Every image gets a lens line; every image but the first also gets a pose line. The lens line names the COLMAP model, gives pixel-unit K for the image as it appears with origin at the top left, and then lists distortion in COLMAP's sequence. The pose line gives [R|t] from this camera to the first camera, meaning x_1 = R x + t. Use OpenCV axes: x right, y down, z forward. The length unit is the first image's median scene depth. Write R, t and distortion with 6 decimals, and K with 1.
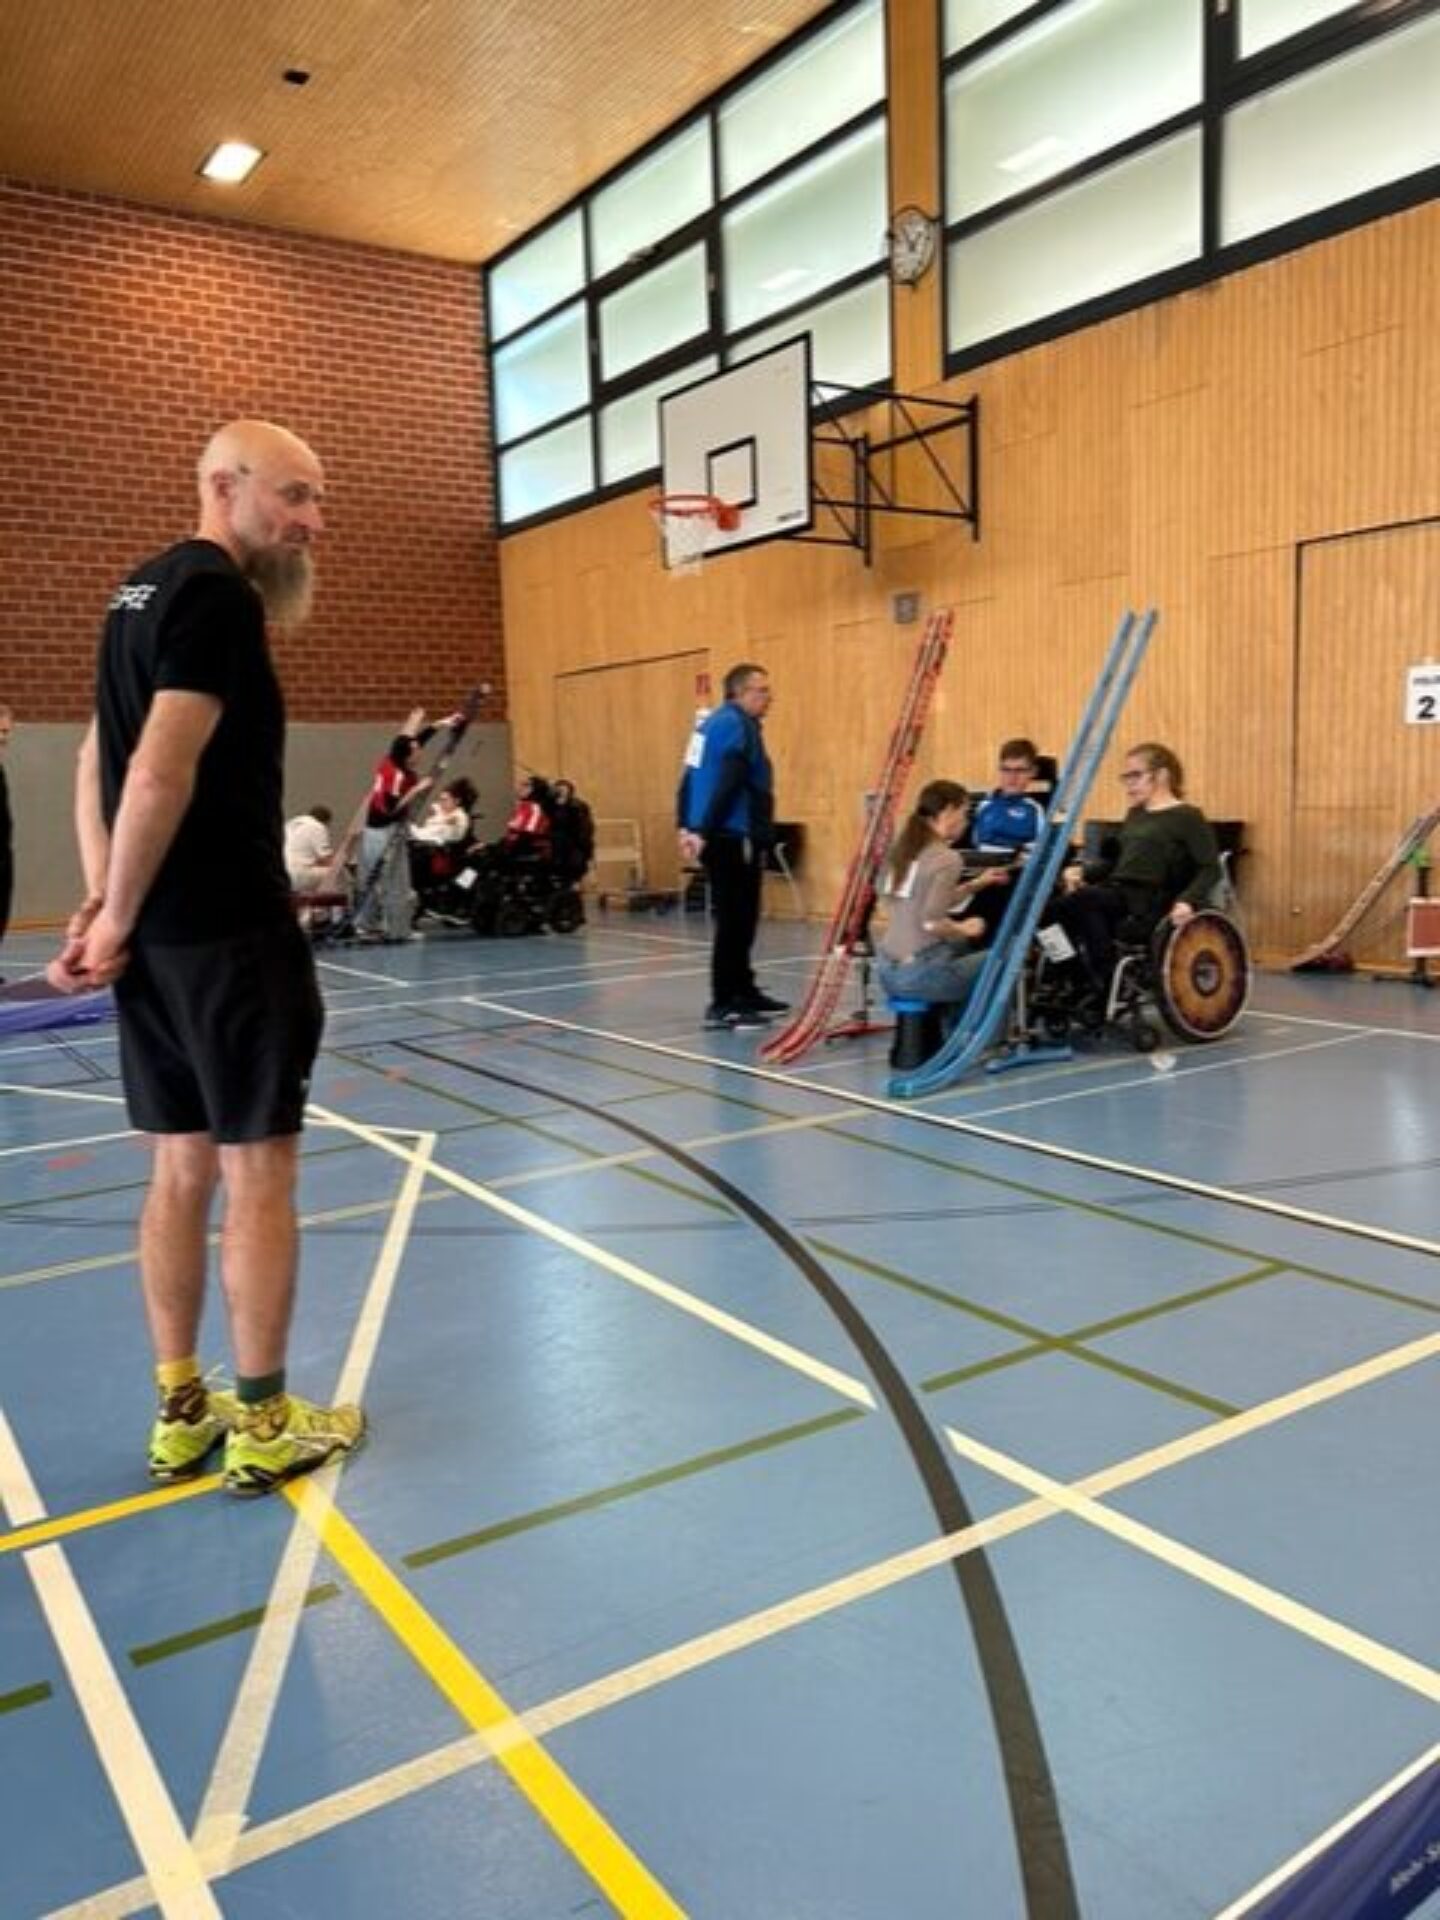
lens RADIAL K [[1421.4, 0, 720.0], [0, 1421.4, 960.0], [0, 0, 1]] dist [-0.007993, -0.008540]
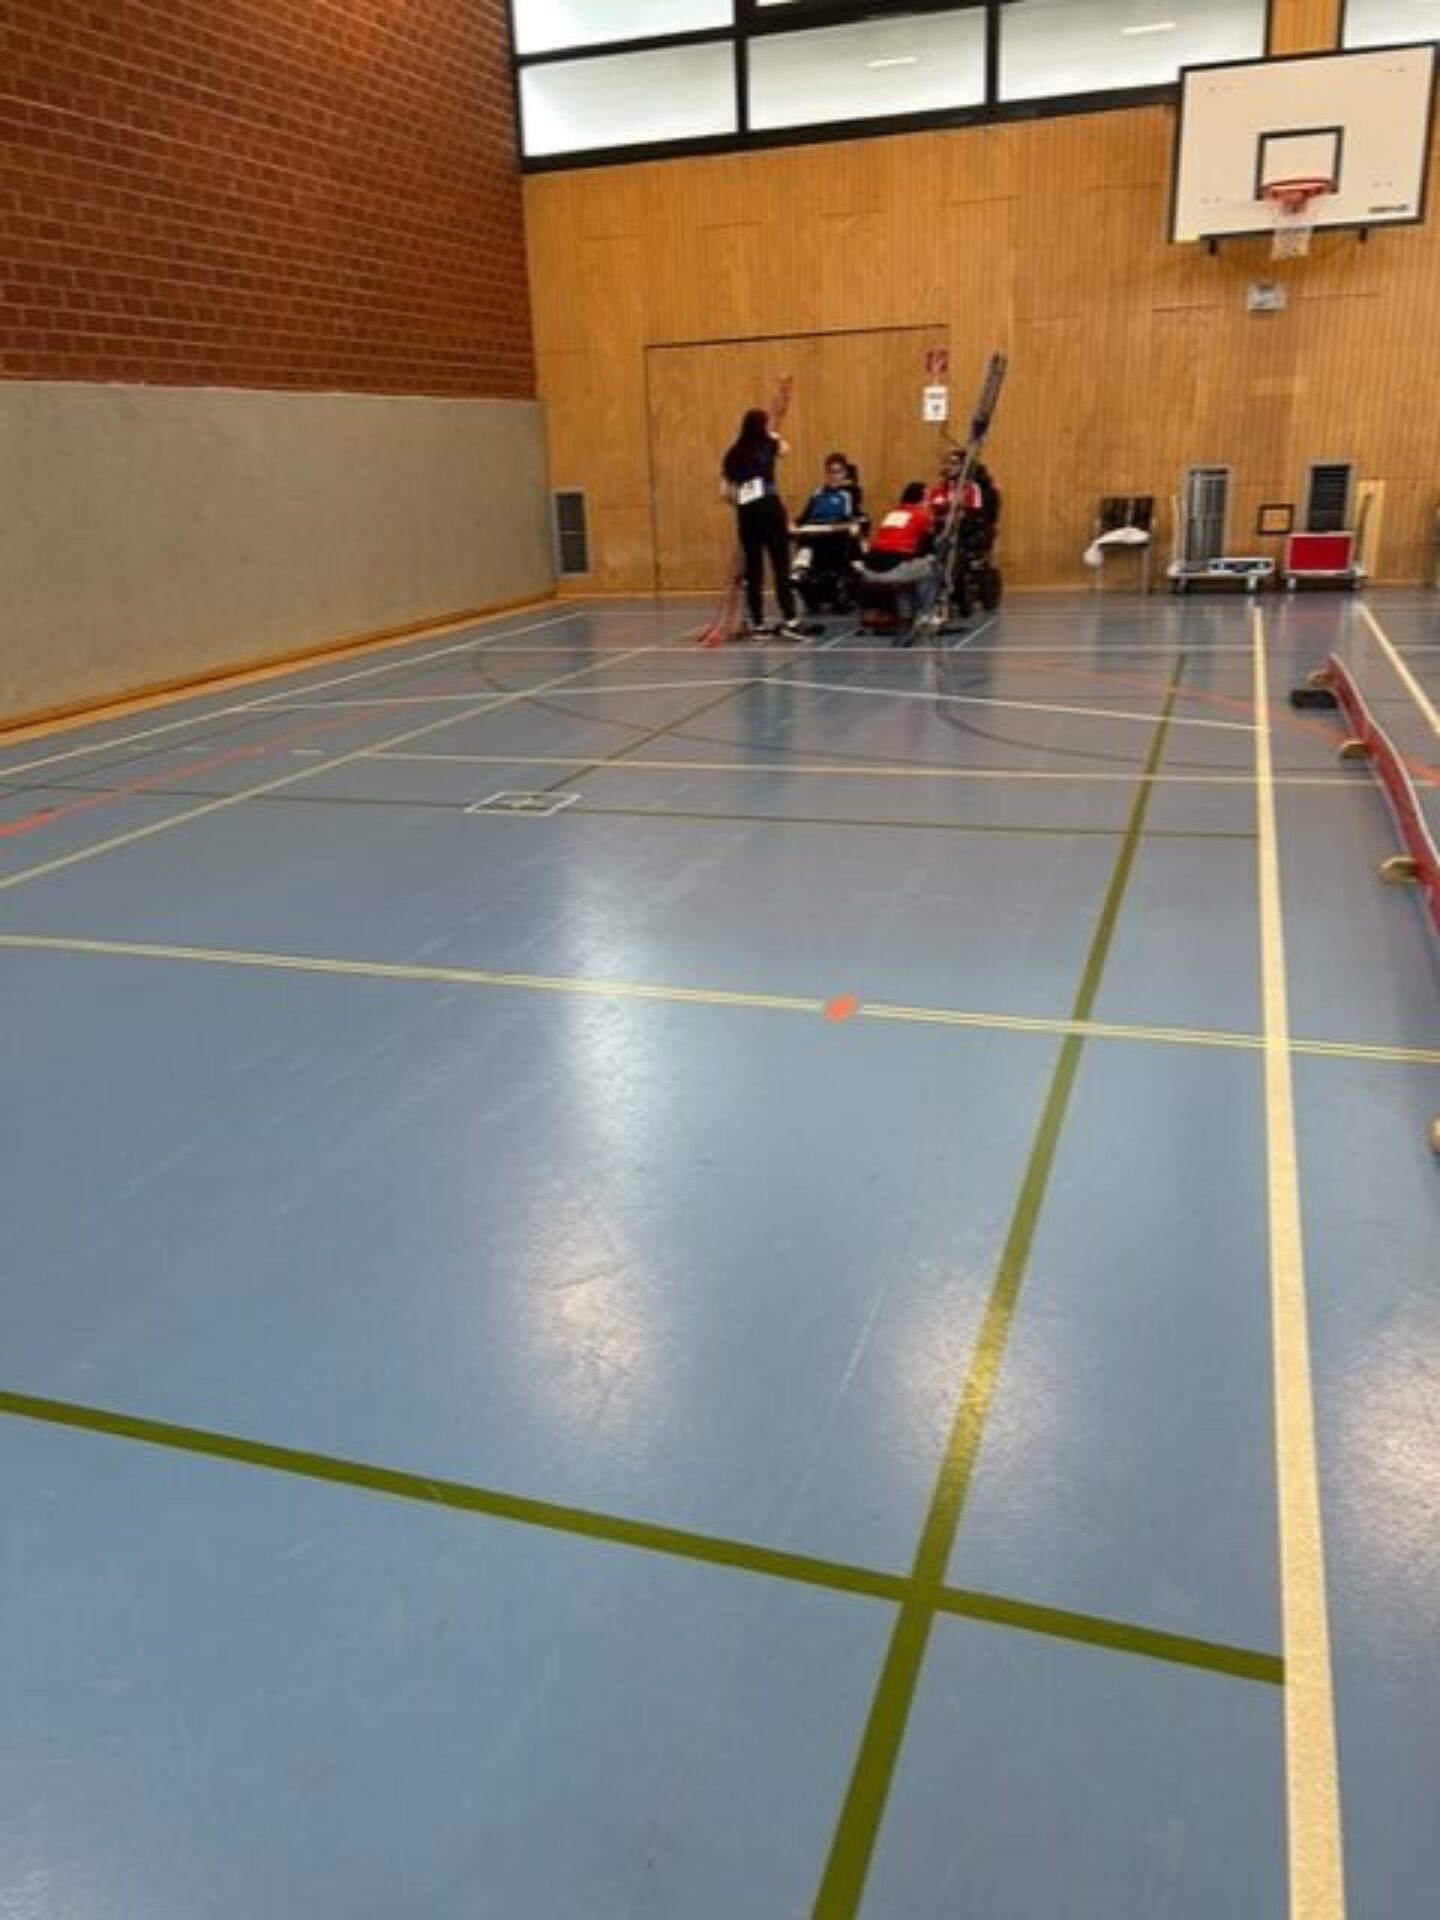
lens RADIAL K [[1421.4, 0, 720.0], [0, 1421.4, 960.0], [0, 0, 1]] dist [-0.007993, -0.008540]
pose [[0.789884, -0.211568, 0.575607, -0.773459], [0.096874, 0.969868, 0.223545, -0.020517], [-0.605557, -0.120813, 0.786578, 0.235695]]
